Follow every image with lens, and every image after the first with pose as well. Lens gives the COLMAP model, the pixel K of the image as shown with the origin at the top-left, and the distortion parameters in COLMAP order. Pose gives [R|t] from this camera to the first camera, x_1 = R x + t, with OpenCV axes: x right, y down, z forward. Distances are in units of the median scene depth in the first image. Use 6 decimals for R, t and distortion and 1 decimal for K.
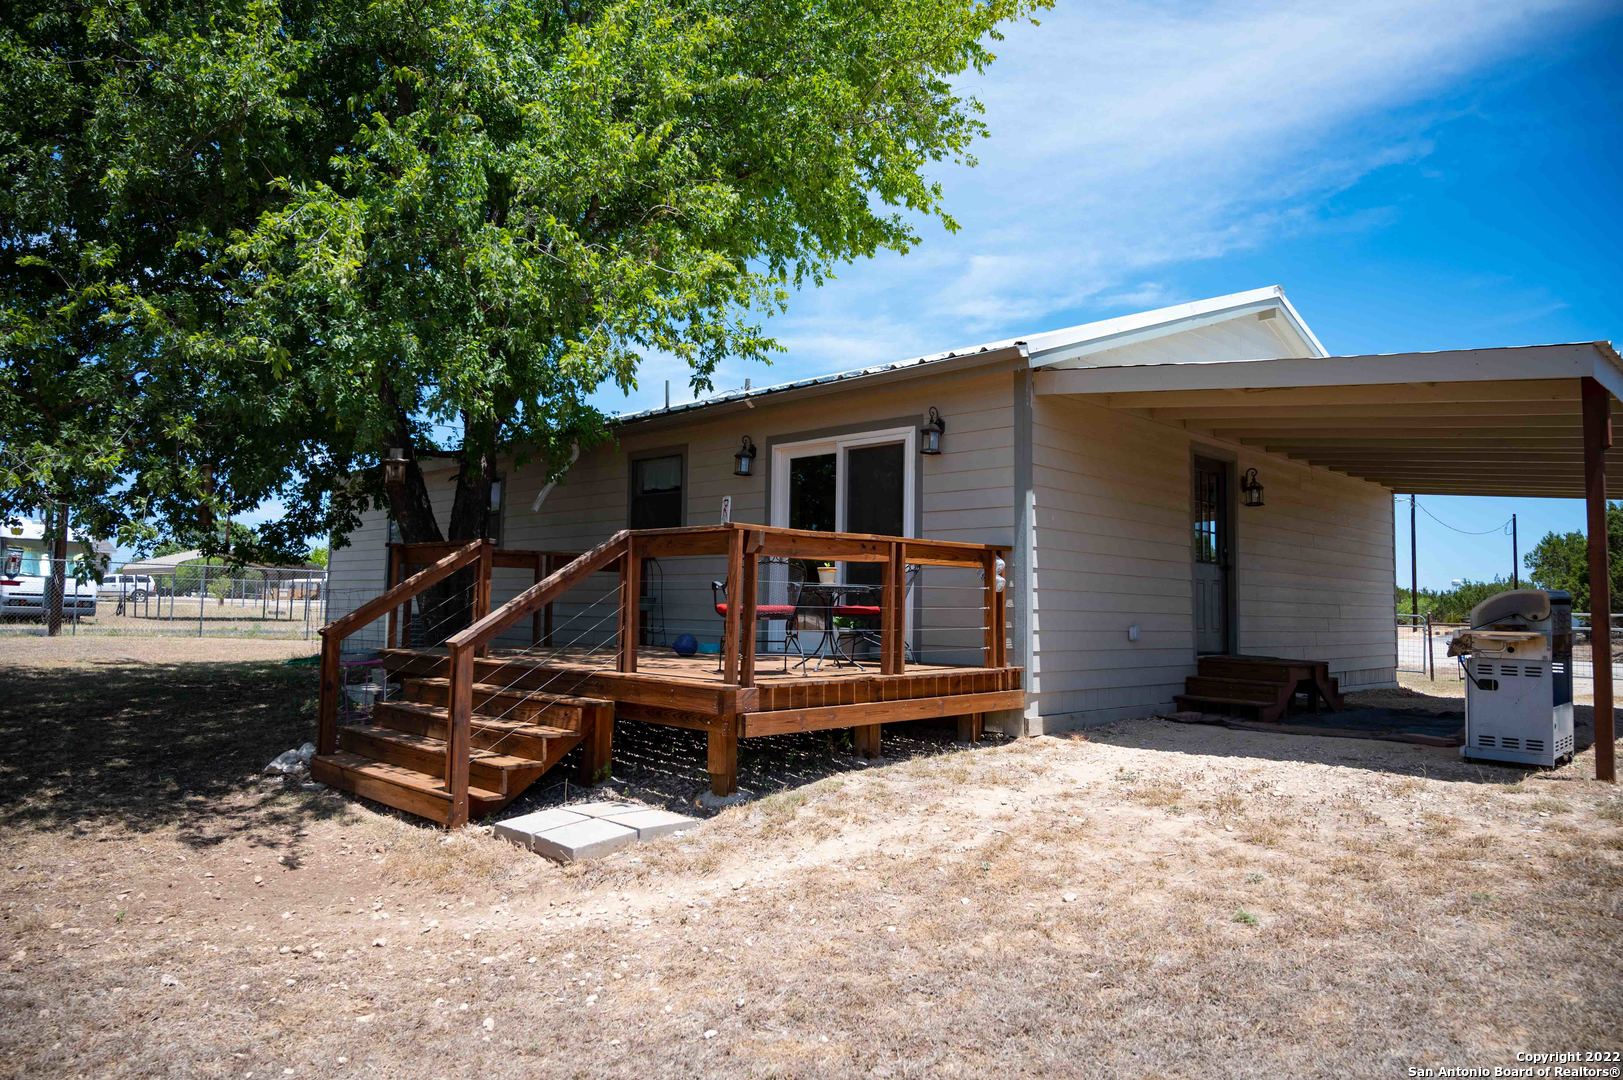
lens RADIAL K [[1070.6, 0, 812.0], [0, 1070.6, 538.1], [0, 0, 1]] dist [-0.011211, -0.000307]
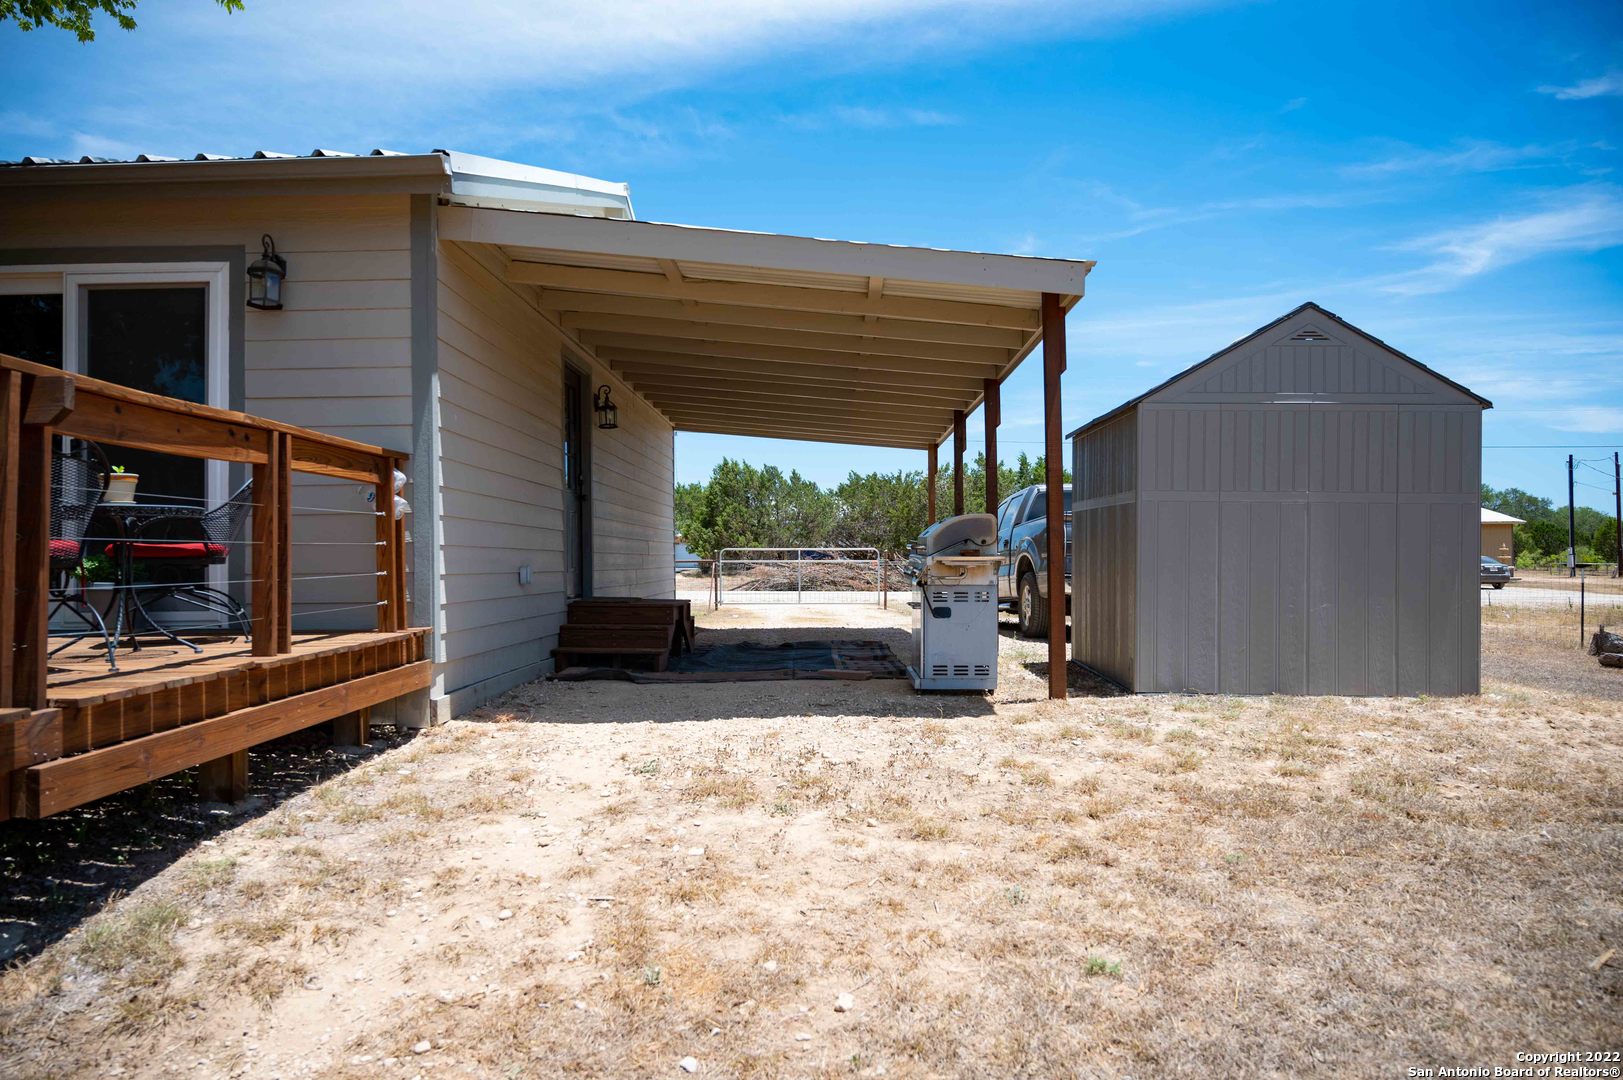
lens RADIAL K [[1070.6, 0, 809.4], [0, 1070.6, 541.5], [0, 0, 1]] dist [-0.011211, -0.000307]
pose [[0.725883, -0.014366, 0.687668, -0.102040], [-0.021677, 0.998807, 0.043747, 0.028724], [-0.687476, -0.046662, 0.724706, 0.329131]]
